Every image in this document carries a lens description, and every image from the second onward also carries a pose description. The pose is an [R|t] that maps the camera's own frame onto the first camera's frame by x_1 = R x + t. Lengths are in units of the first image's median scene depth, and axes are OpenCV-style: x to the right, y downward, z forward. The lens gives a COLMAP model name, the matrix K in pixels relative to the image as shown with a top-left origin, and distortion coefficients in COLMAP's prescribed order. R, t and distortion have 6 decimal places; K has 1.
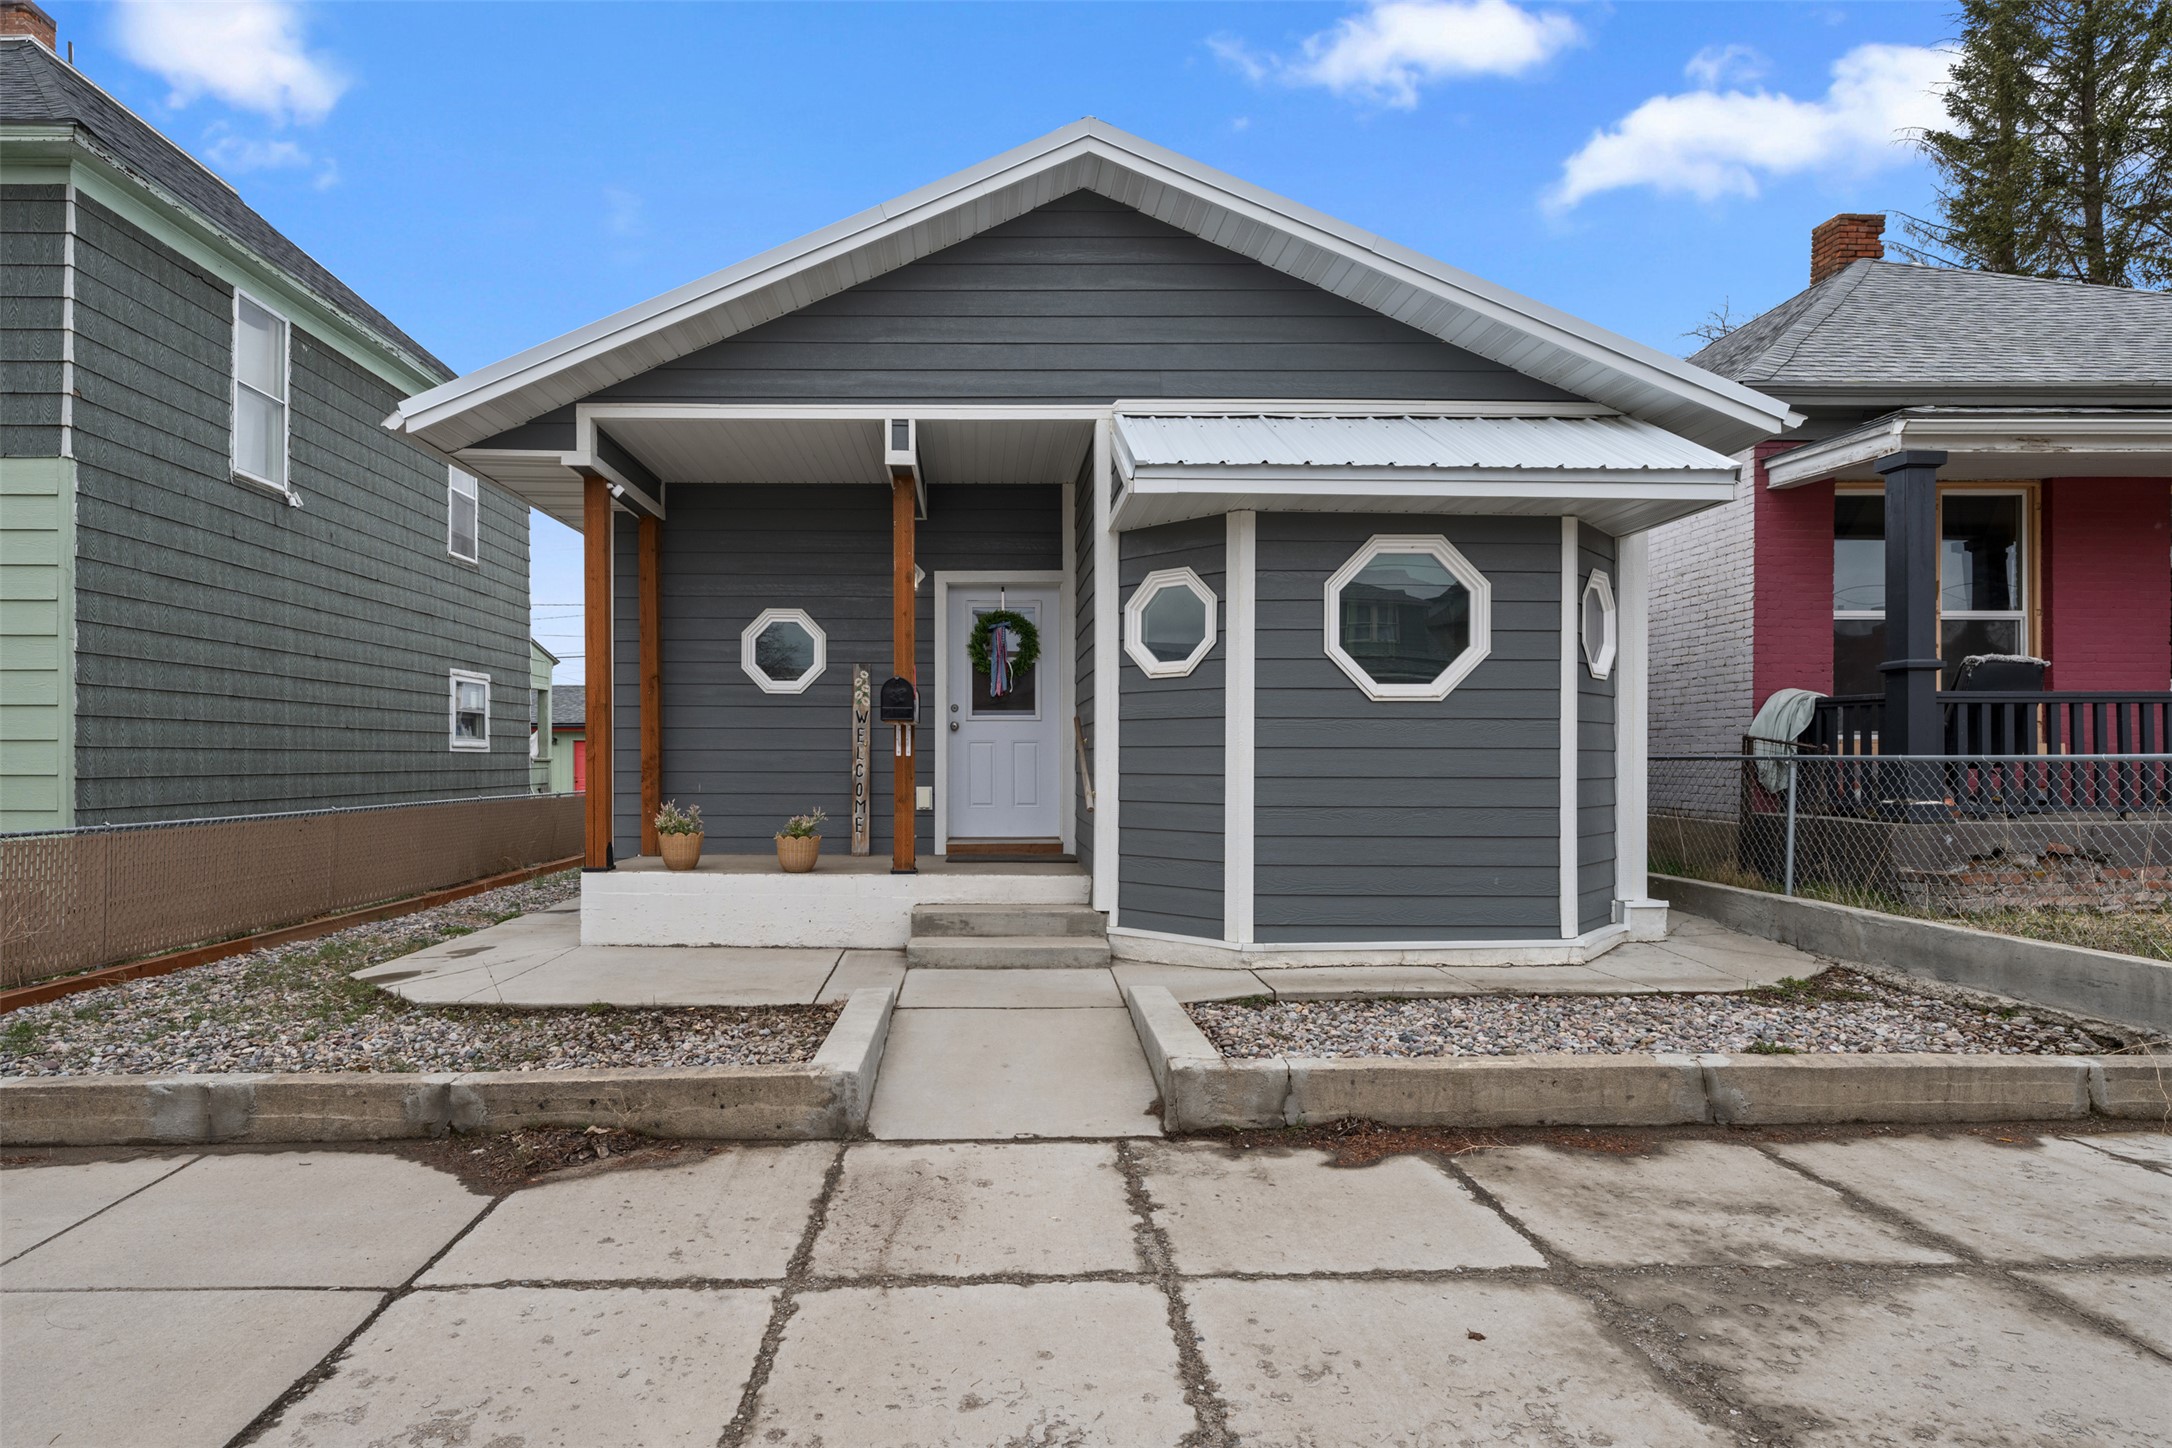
lens RADIAL K [[1066.4, 0, 970.0], [0, 1066.4, 761.1], [0, 0, 1]] dist [-0.002361, 0.000149]
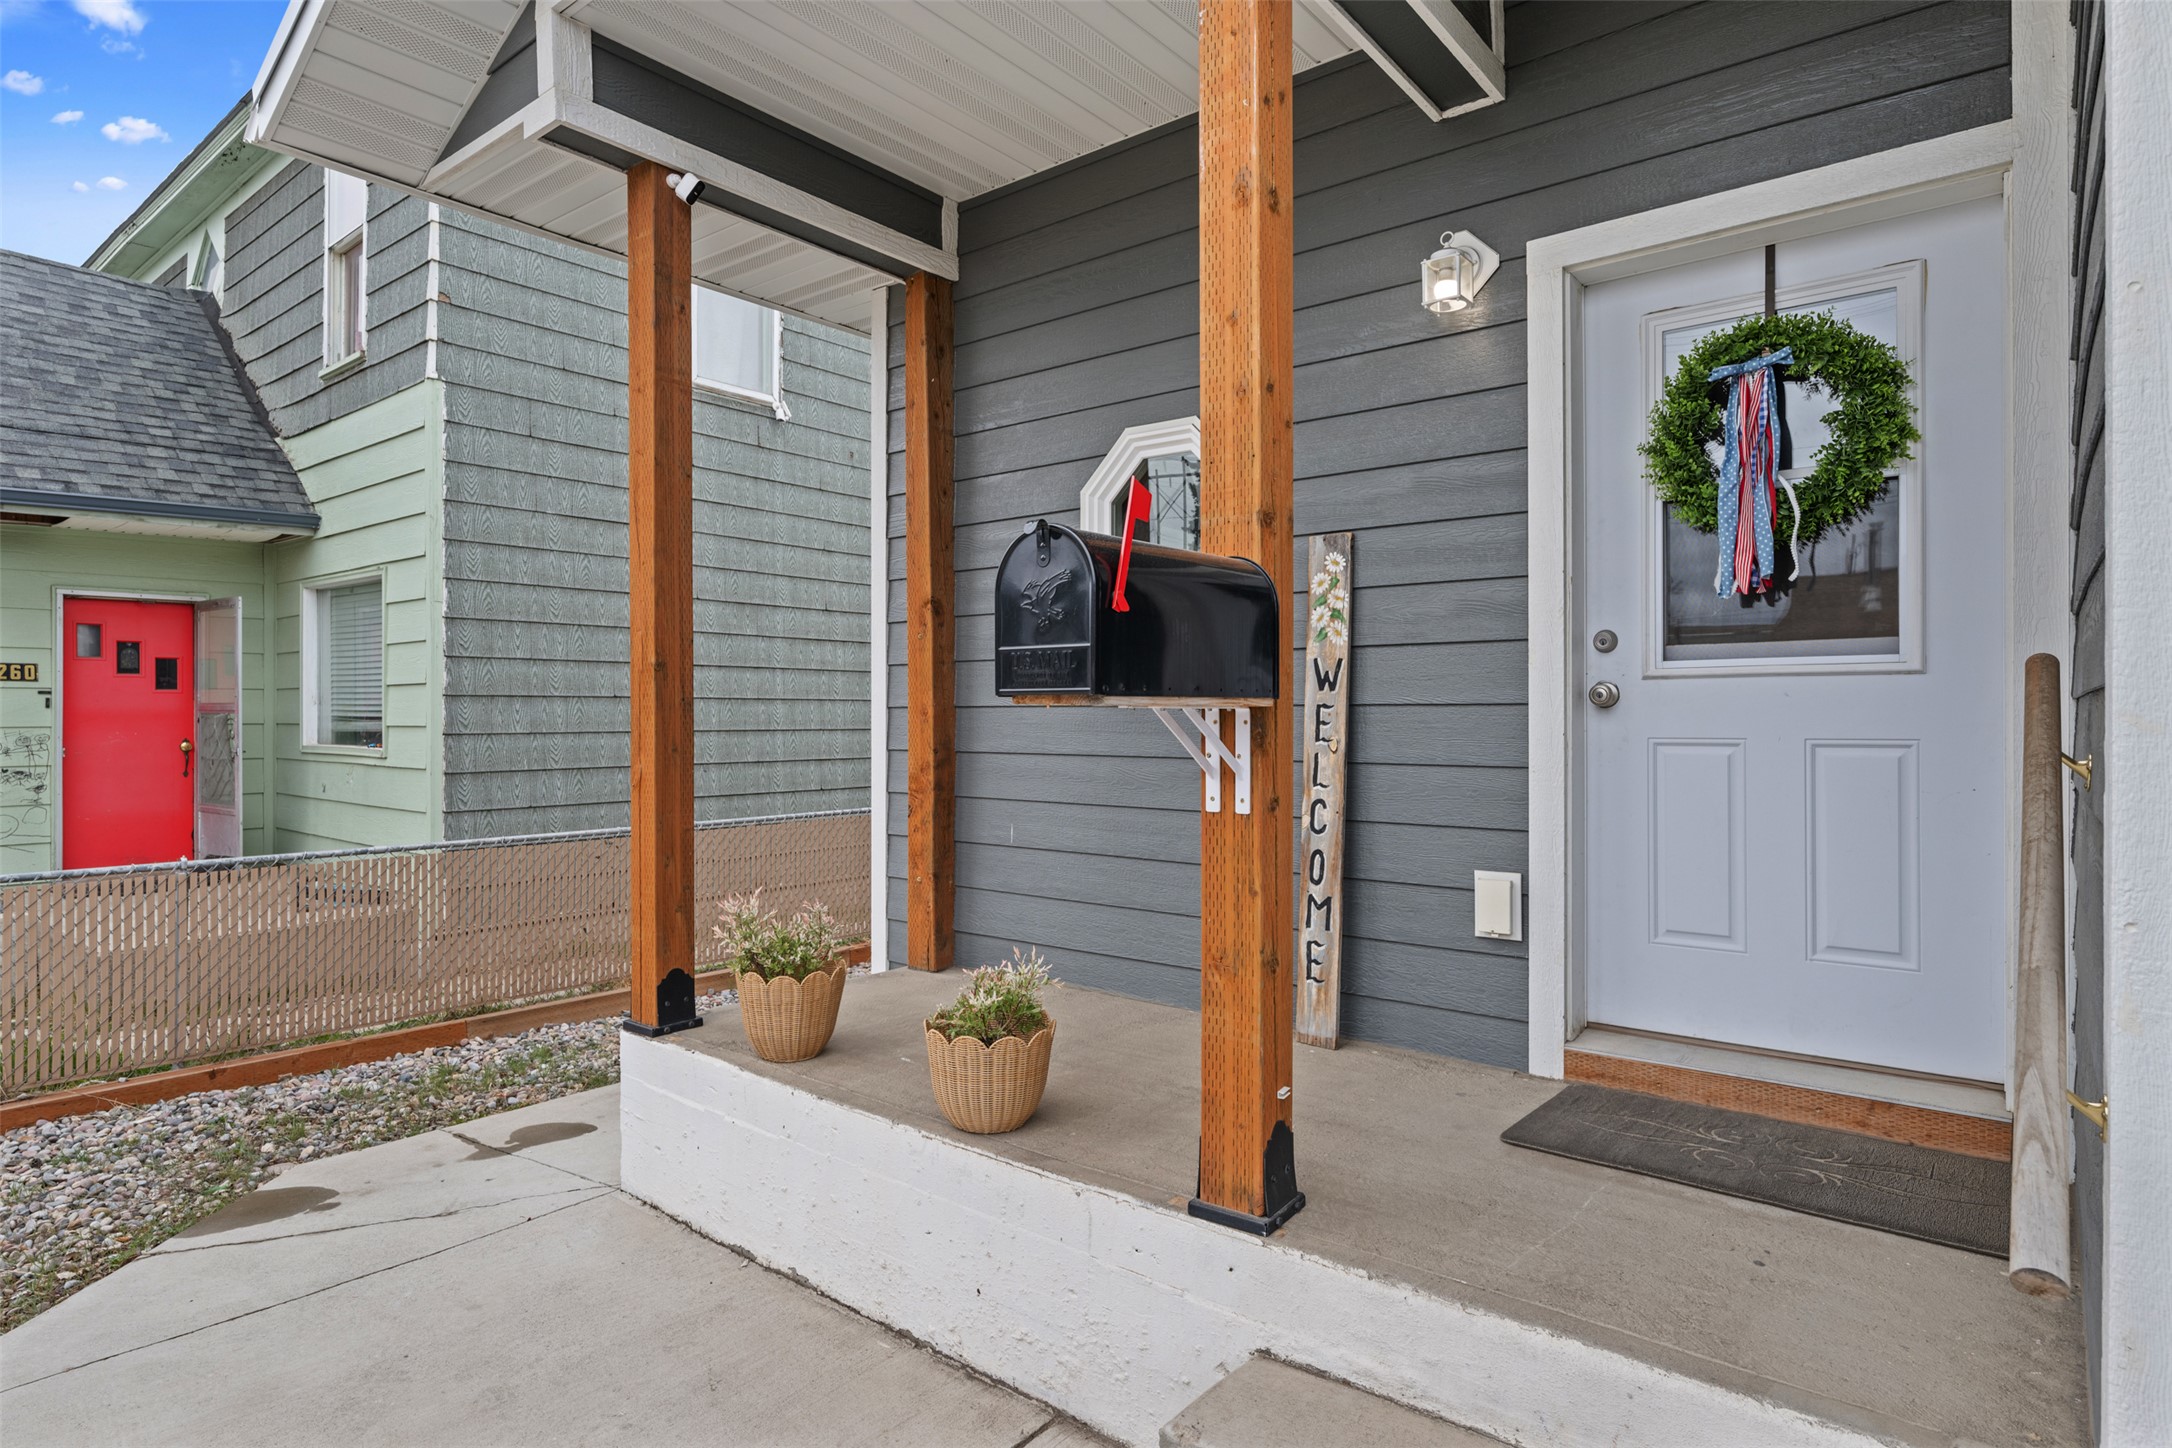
lens RADIAL K [[1159.1, 0, 1071.1], [0, 1159.1, 717.2], [0, 0, 1]] dist [-0.003311, -0.000685]
pose [[0.778760, -0.000837, -0.627322, 0.086105], [0.000628, 1.000000, -0.000555, -0.026254], [0.627322, 0.000038, 0.778760, 0.623279]]
